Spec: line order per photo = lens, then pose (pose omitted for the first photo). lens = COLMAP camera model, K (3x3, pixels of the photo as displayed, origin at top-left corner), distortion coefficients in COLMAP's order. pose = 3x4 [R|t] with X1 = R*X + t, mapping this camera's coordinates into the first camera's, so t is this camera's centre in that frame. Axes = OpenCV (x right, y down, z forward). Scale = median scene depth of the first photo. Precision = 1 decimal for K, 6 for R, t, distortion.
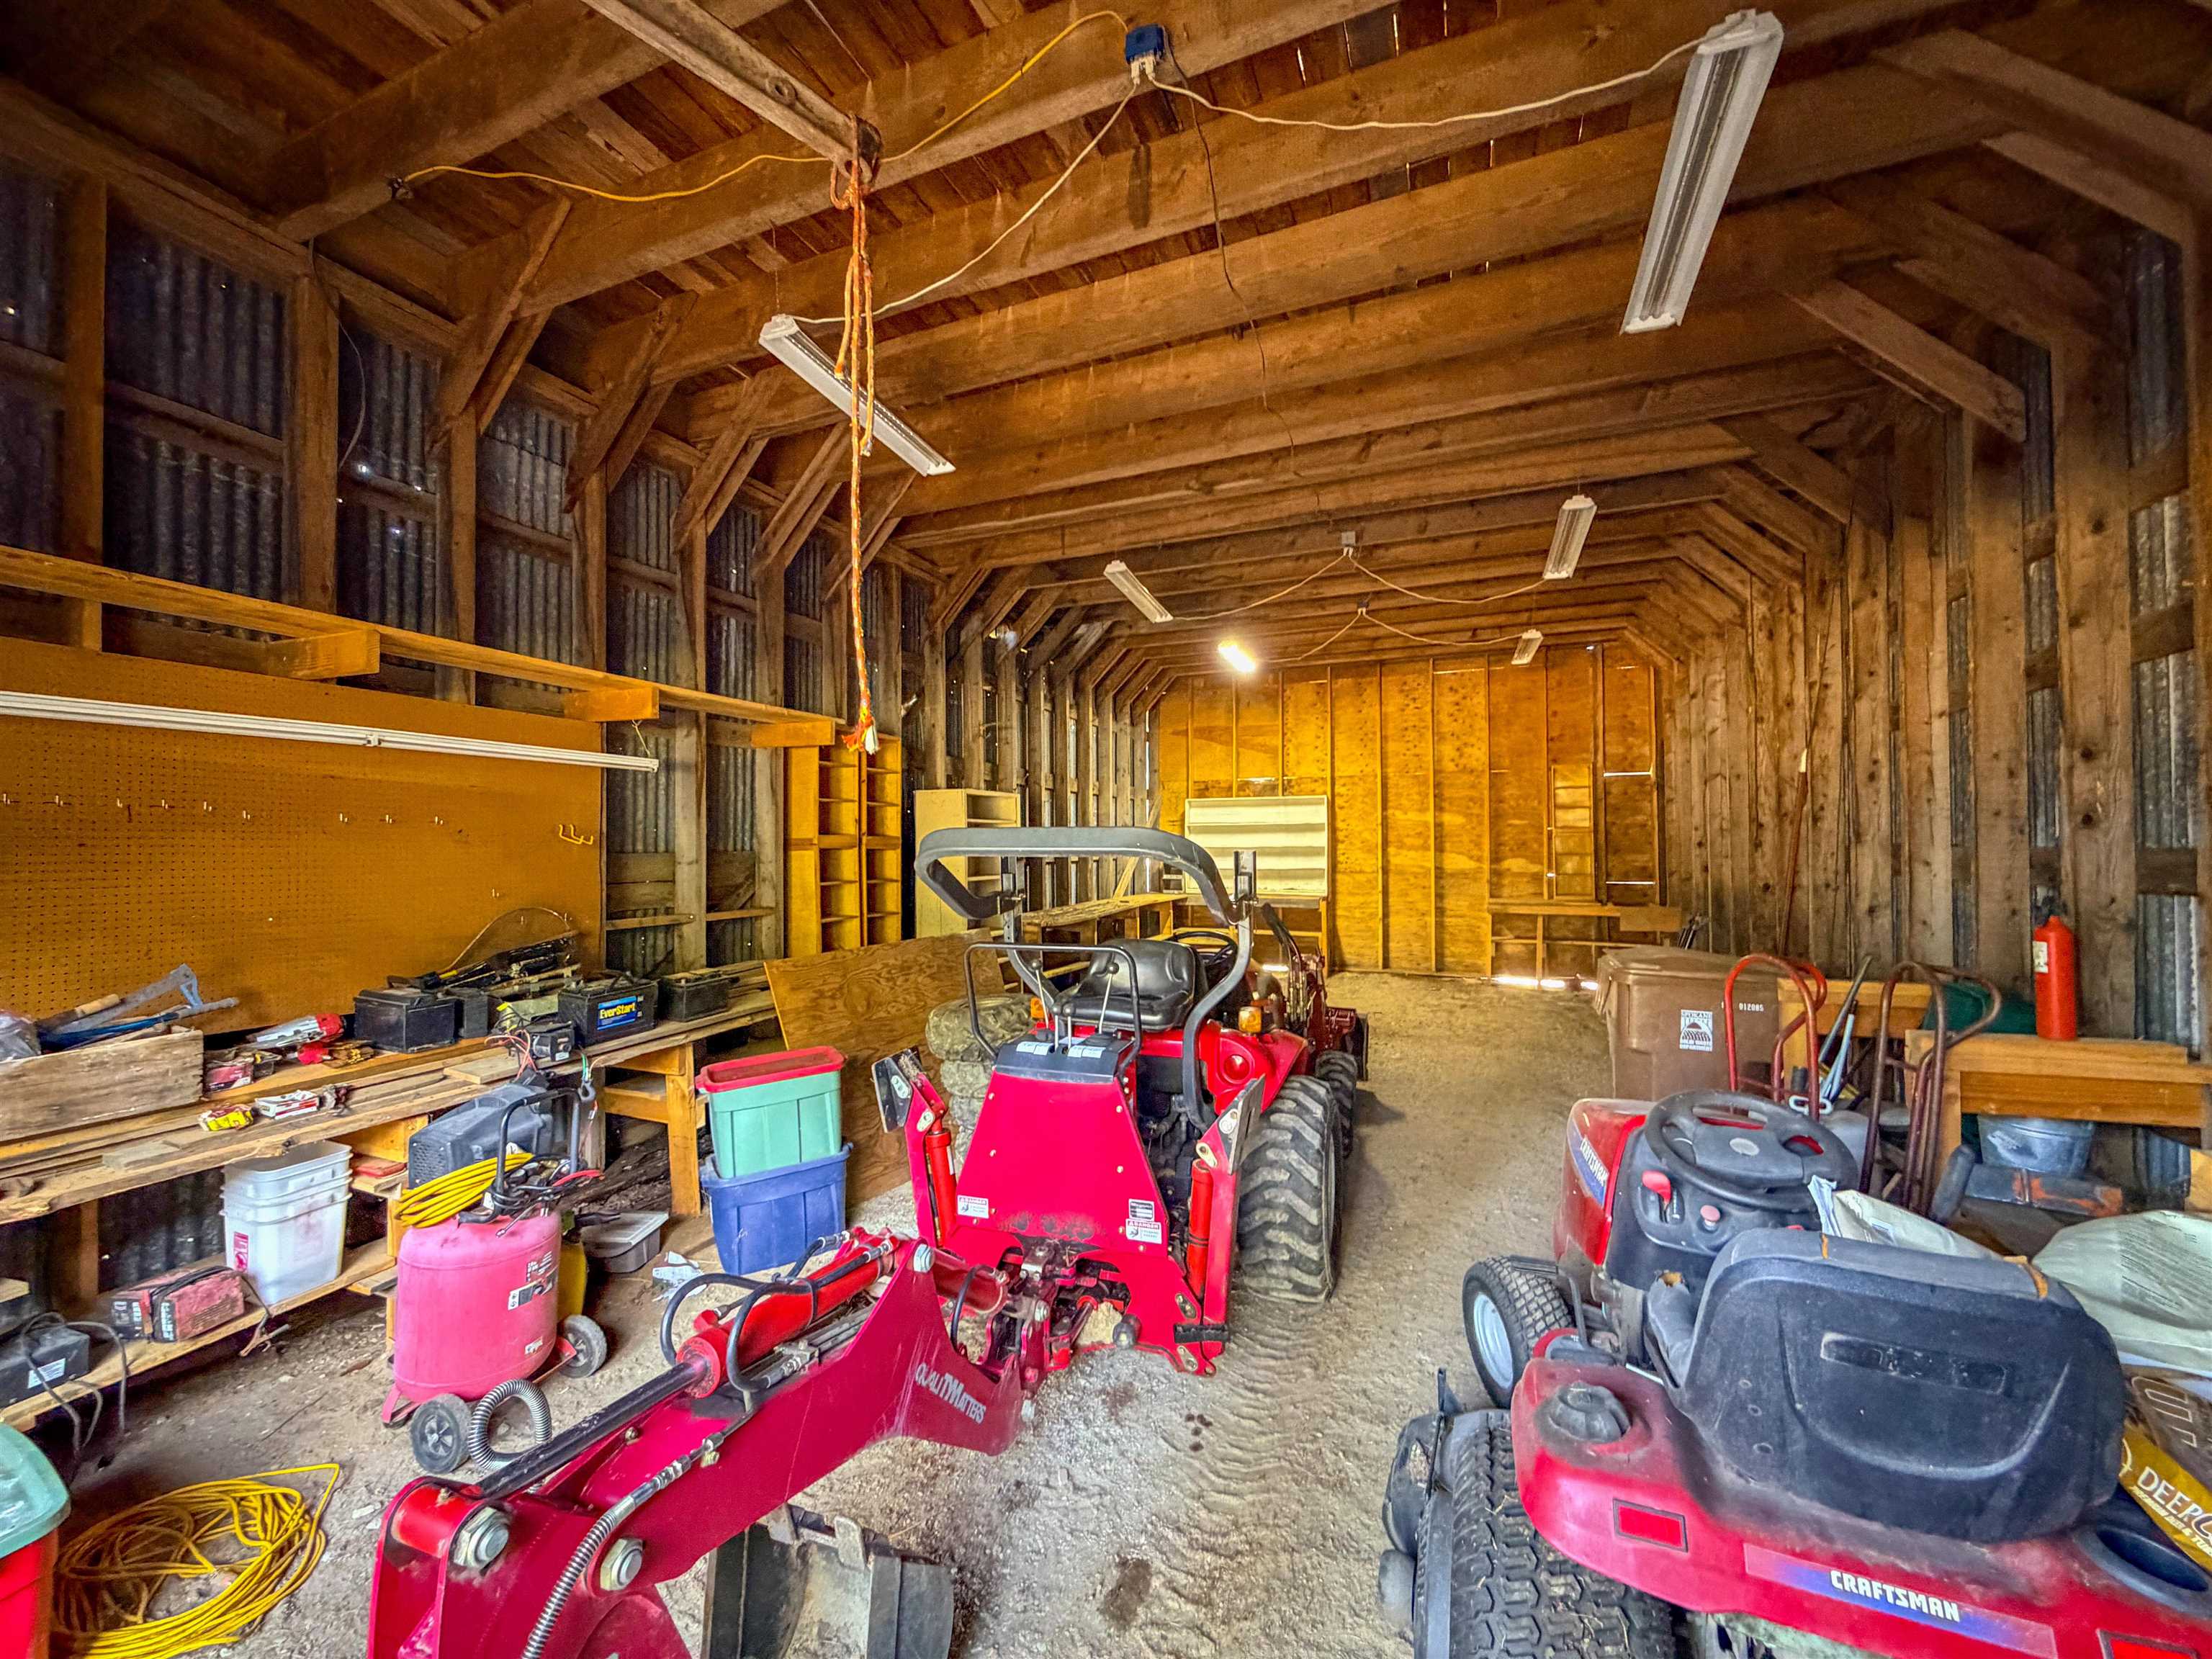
lens RADIAL K [[883.2, 0, 1098.9], [0, 883.2, 839.0], [0, 0, 1]] dist [0.002883, -0.000110]
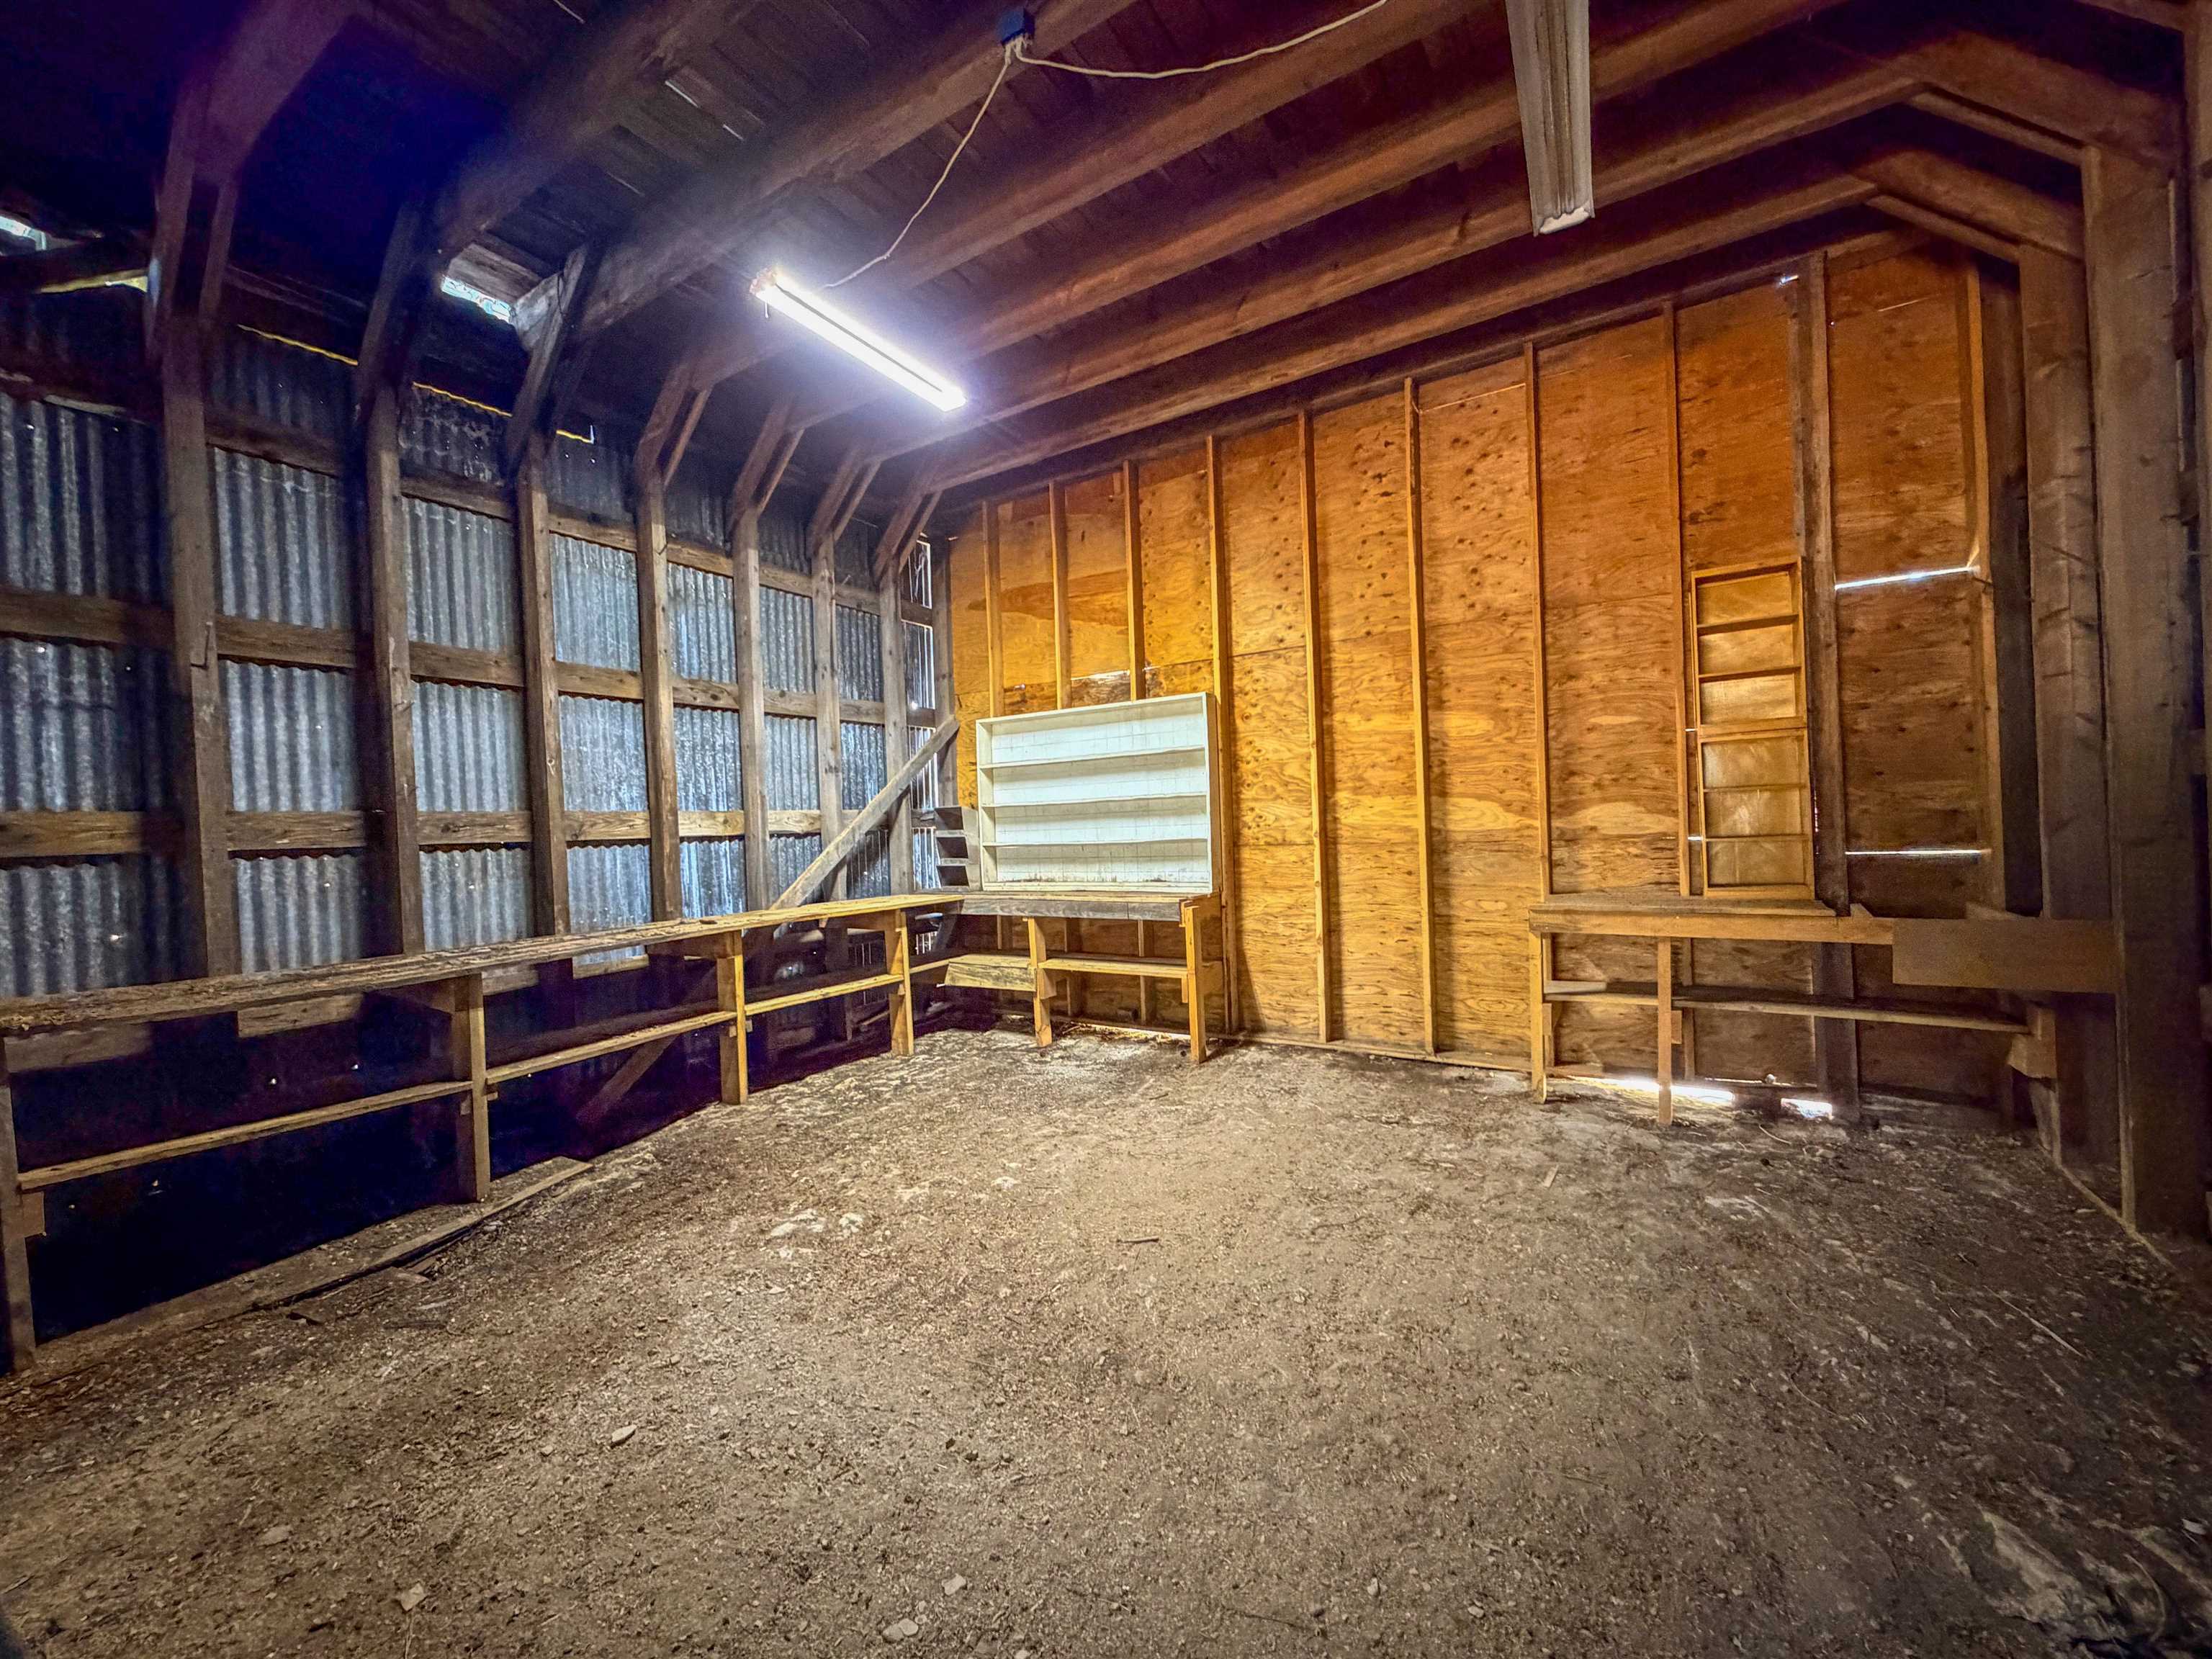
lens RADIAL K [[883.2, 0, 1098.9], [0, 883.2, 839.0], [0, 0, 1]] dist [0.002883, -0.000110]
pose [[0.986466, -0.030736, -0.161061, 0.290643], [0.035061, 0.999095, 0.024081, 0.020128], [0.160175, -0.029402, 0.986651, 0.524063]]
